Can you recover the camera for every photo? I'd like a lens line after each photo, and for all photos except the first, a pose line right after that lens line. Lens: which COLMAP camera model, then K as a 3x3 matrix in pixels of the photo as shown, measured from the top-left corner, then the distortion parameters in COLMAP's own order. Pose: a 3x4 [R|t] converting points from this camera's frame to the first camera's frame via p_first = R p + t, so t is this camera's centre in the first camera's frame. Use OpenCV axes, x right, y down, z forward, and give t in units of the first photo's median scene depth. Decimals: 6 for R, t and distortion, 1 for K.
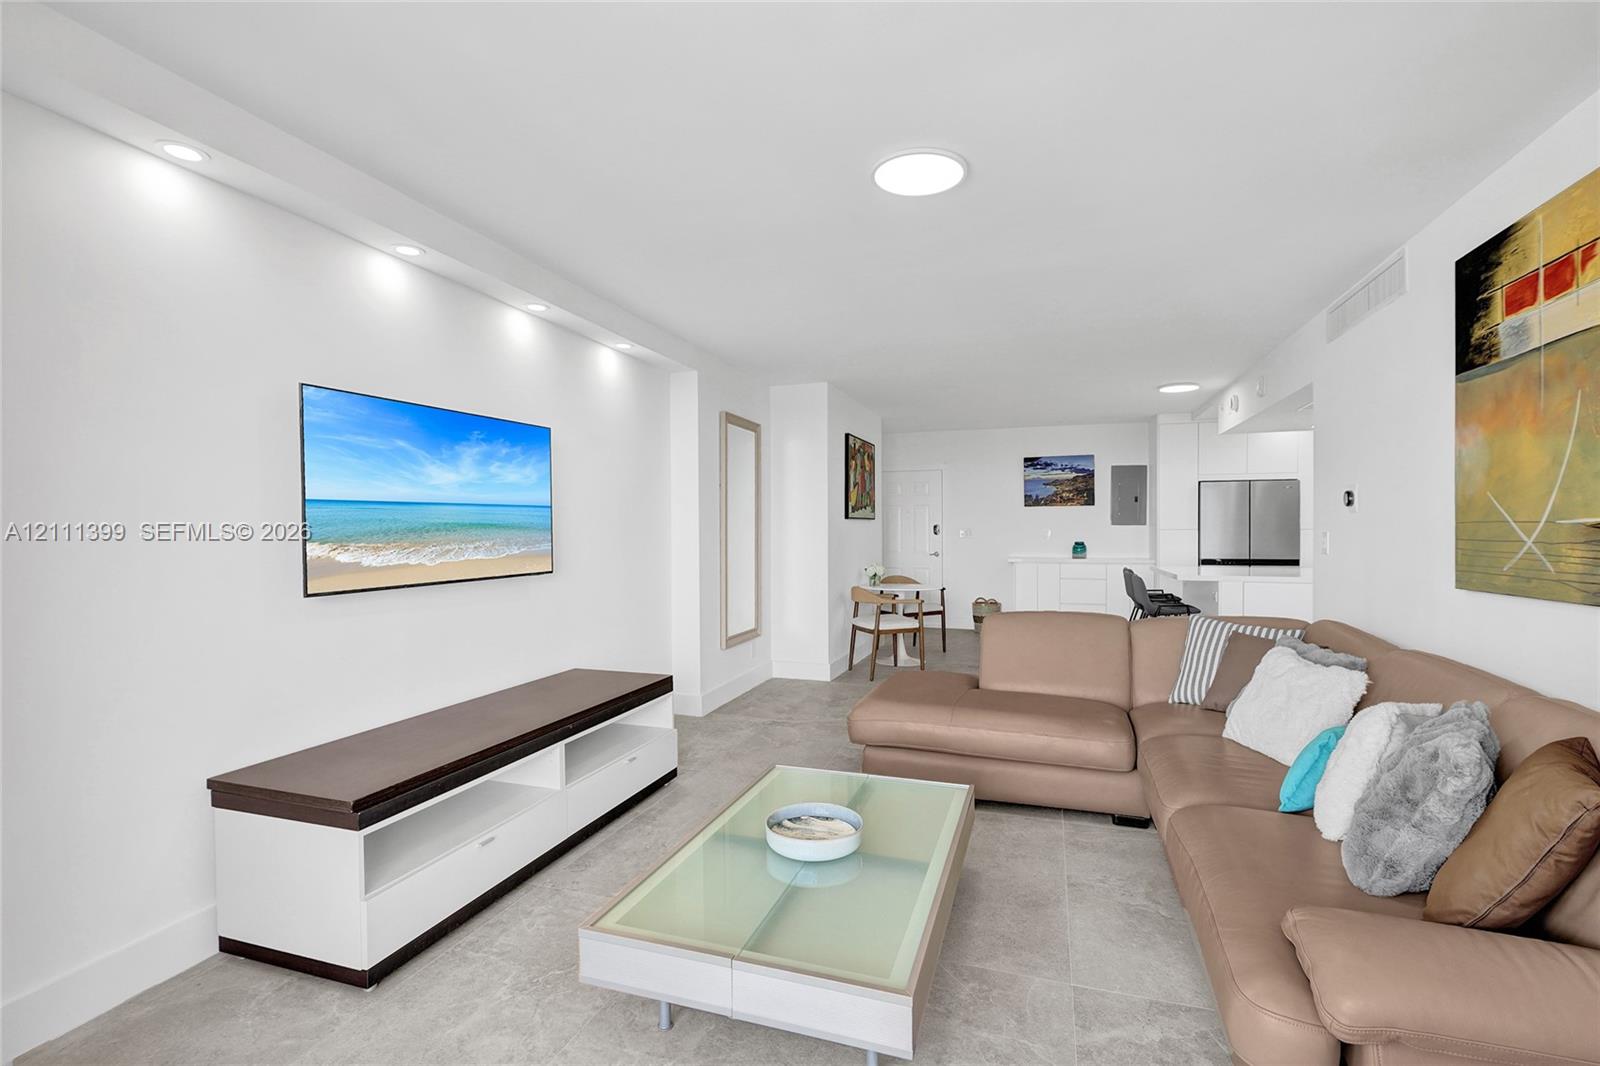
lens RADIAL K [[732.6, 0, 804.4], [0, 732.6, 530.4], [0, 0, 1]] dist [-0.001737, -0.000192]
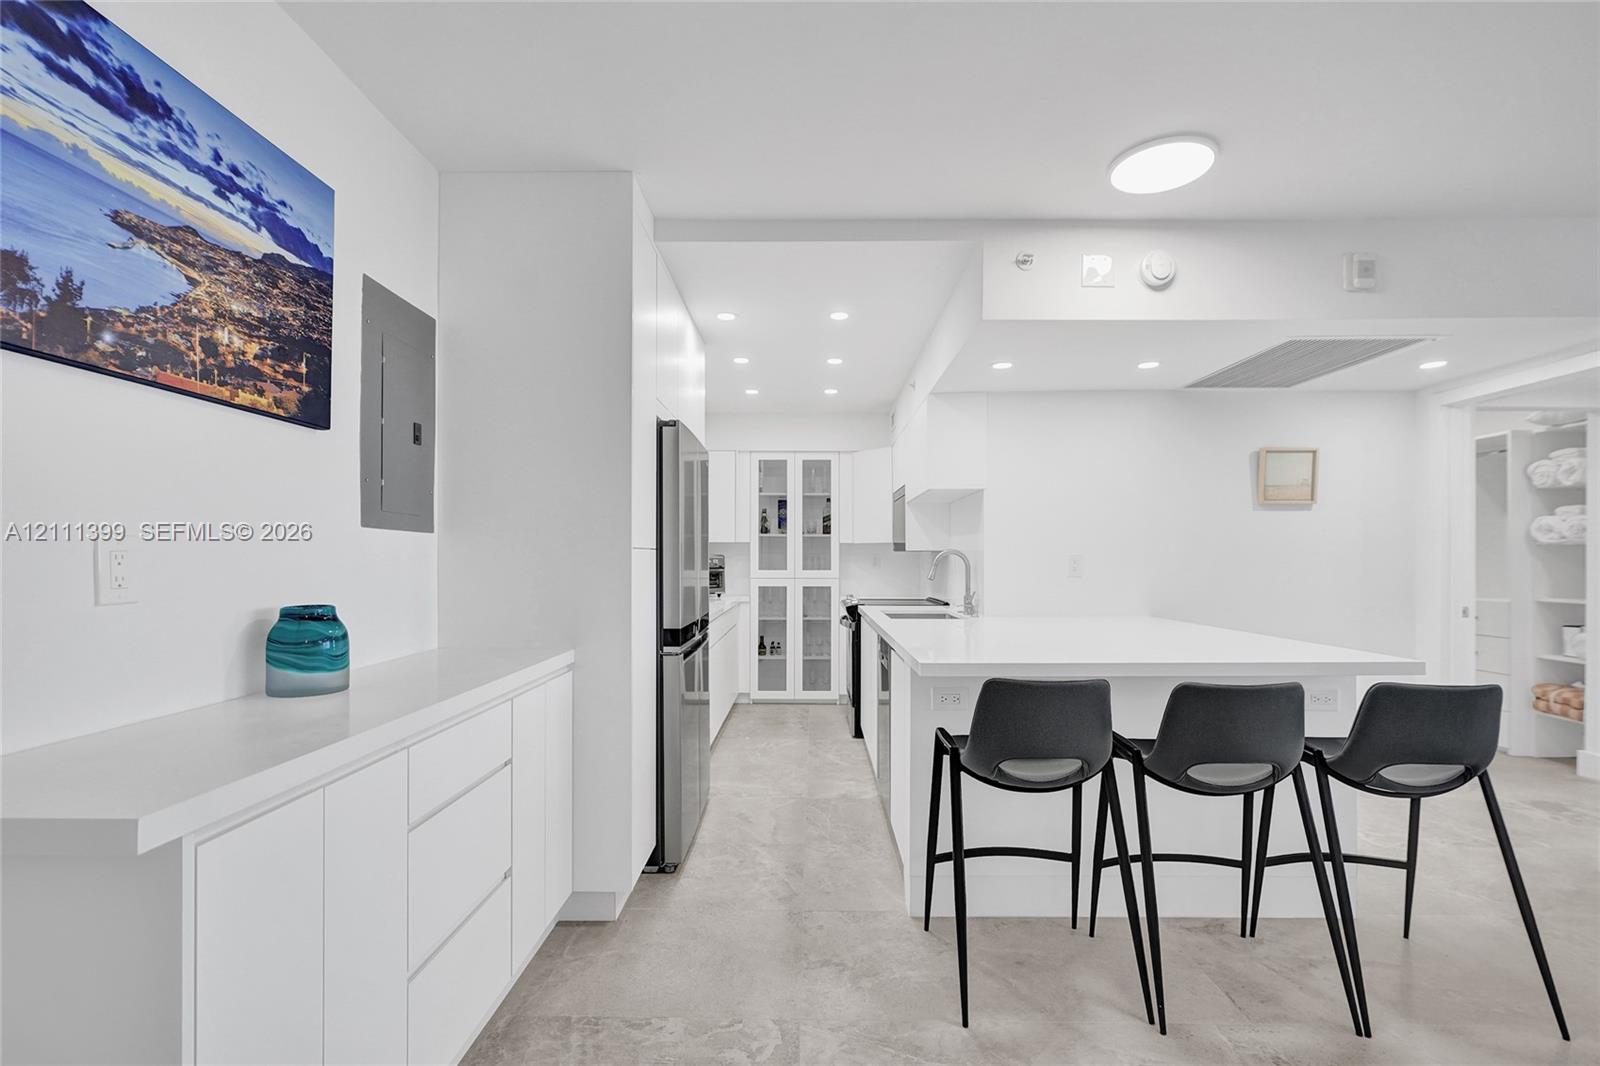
lens RADIAL K [[727.4, 0, 800.4], [0, 727.4, 553.6], [0, 0, 1]] dist [-0.011535, 0.006436]
pose [[-0.305491, 0.008409, 0.952158, 0.190003], [0.001343, 0.999964, -0.008401, 0.003899], [-0.952194, -0.001287, -0.305491, 1.132595]]
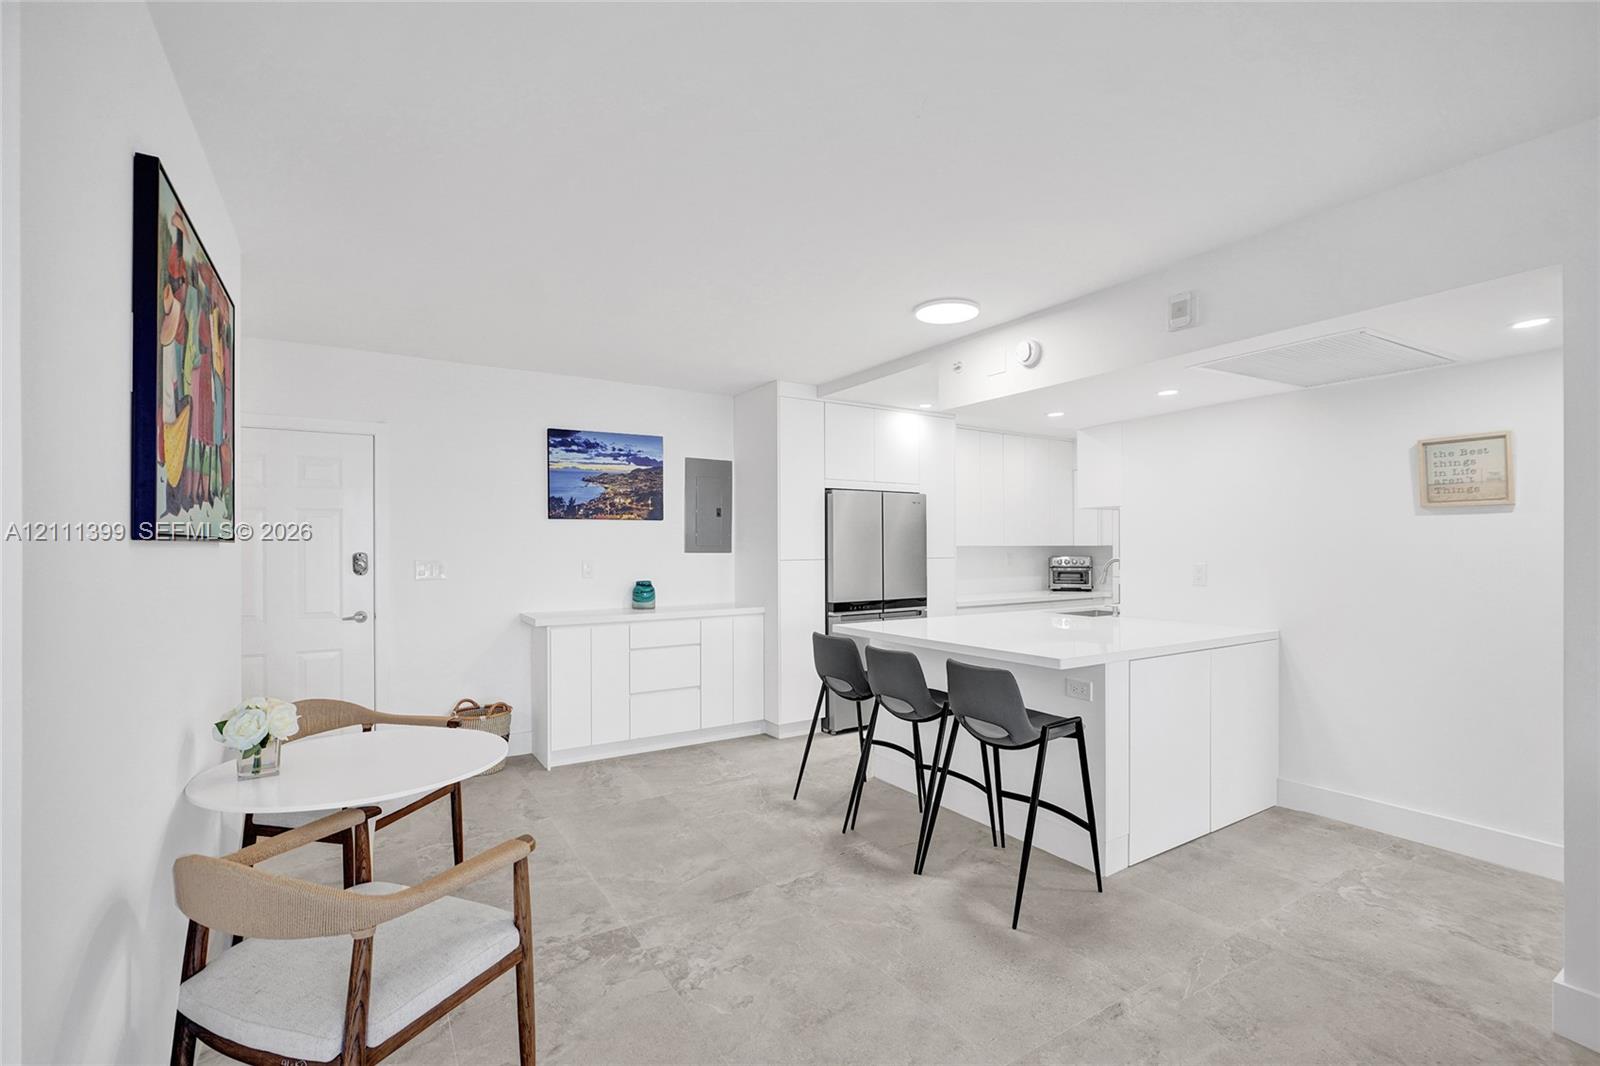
lens RADIAL K [[709.1, 0, 800.3], [0, 709.1, 542.2], [0, 0, 1]] dist [-0.005933, -0.000213]
pose [[0.633280, 0.007630, 0.773885, 0.017187], [0.000986, 0.999943, -0.010665, -0.011632], [-0.773922, 0.007517, 0.633236, 0.655295]]
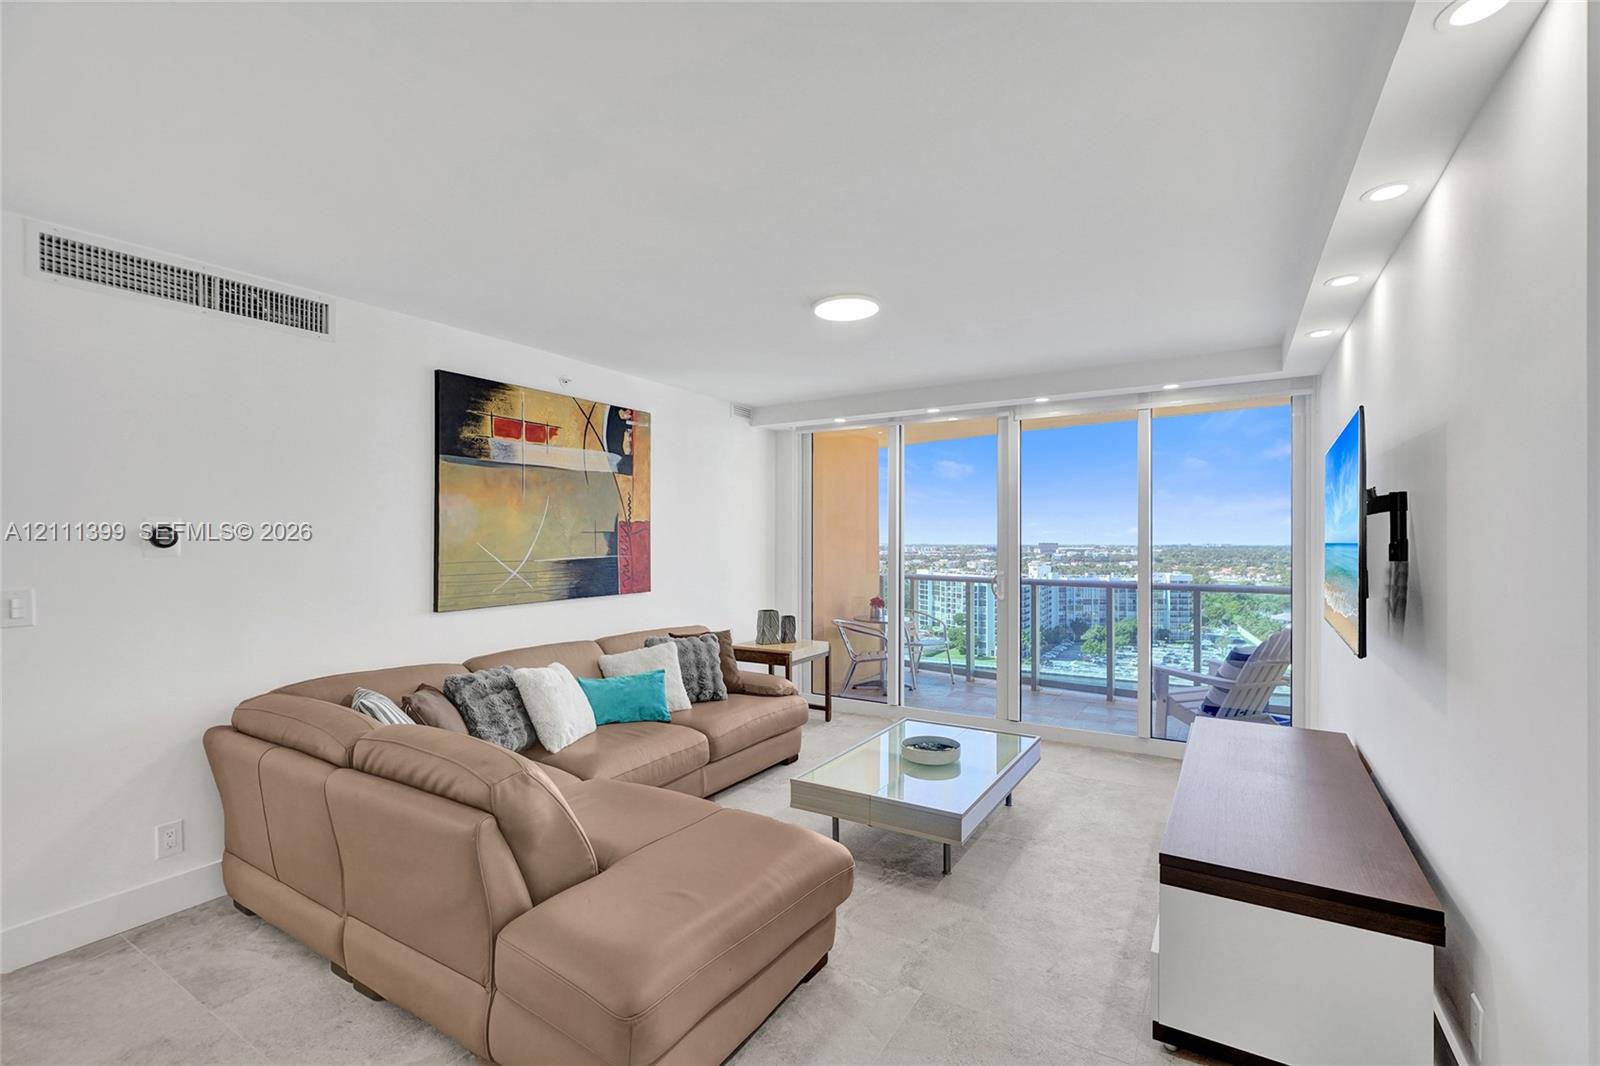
lens RADIAL K [[709.1, 0, 800.3], [0, 709.1, 542.2], [0, 0, 1]] dist [-0.005933, -0.000213]
pose [[-0.973018, 0.008902, 0.230558, -0.021058], [0.010107, 0.999941, 0.004045, -0.018354], [-0.230508, 0.006266, -0.973050, 0.803583]]
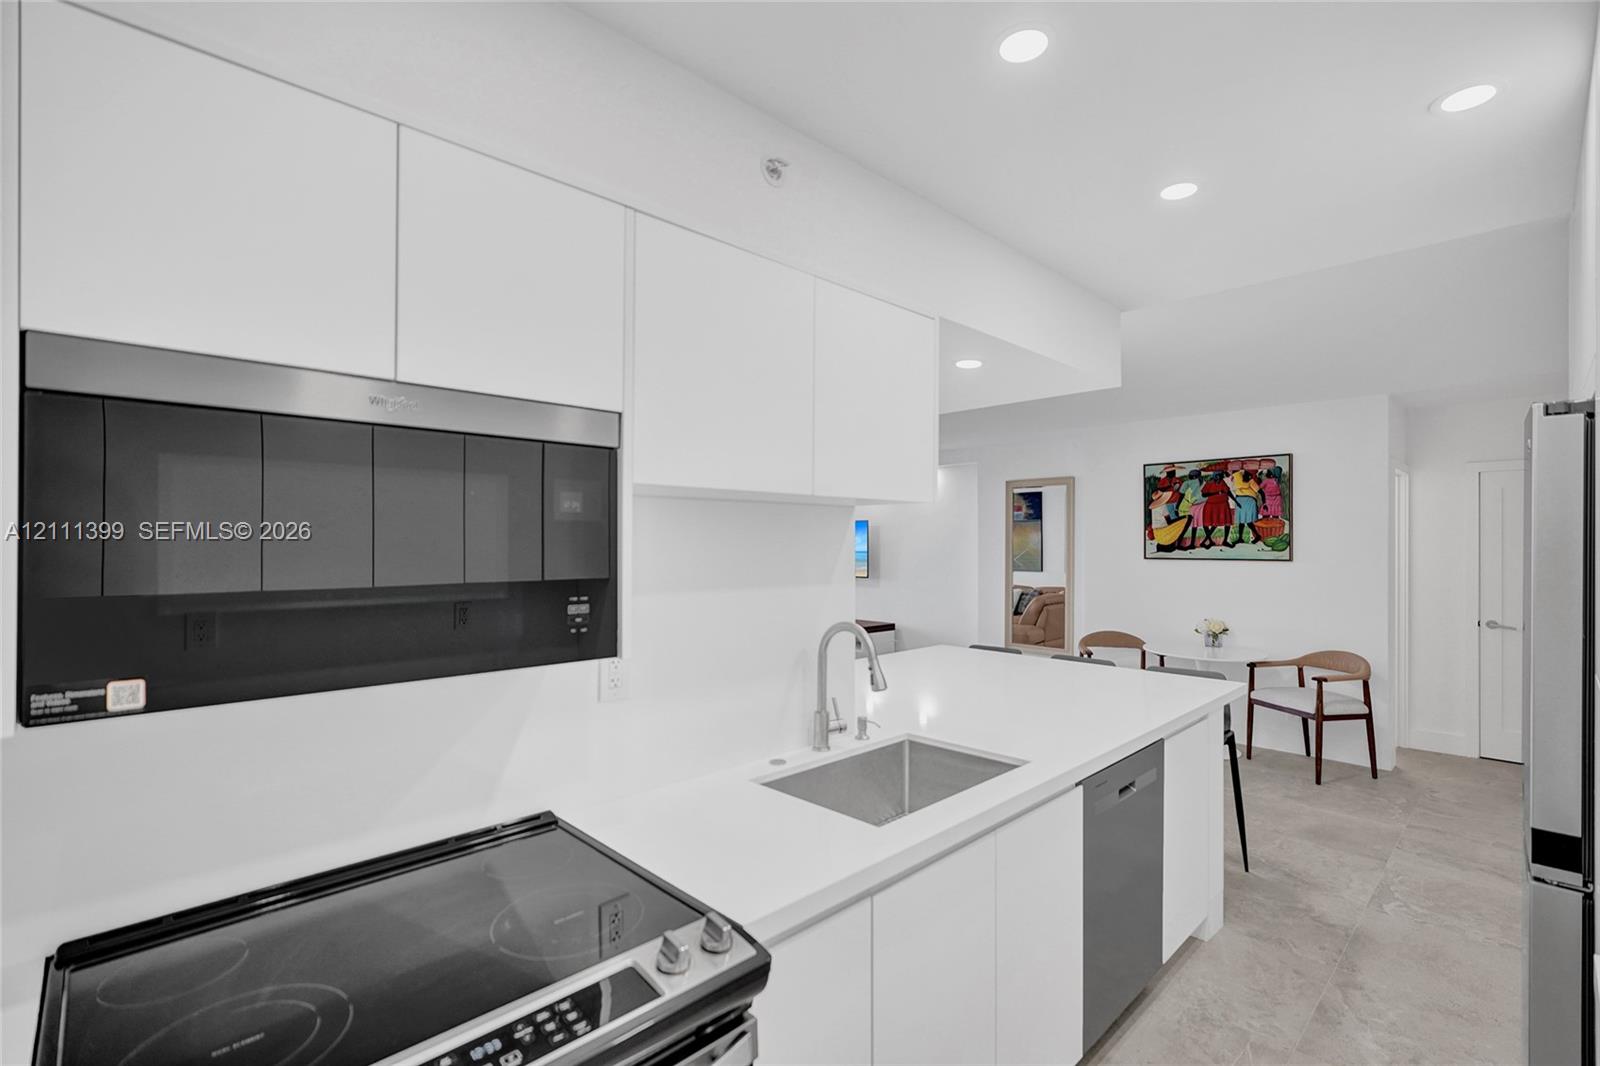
lens RADIAL K [[717.4, 0, 802.2], [0, 717.4, 547.9], [0, 0, 1]] dist [-0.000143, 0.000917]
pose [[-0.458237, 0.007967, -0.888794, 0.957885], [-0.002388, 0.999945, 0.010194, -0.035293], [0.888827, 0.006793, -0.458193, 0.951020]]
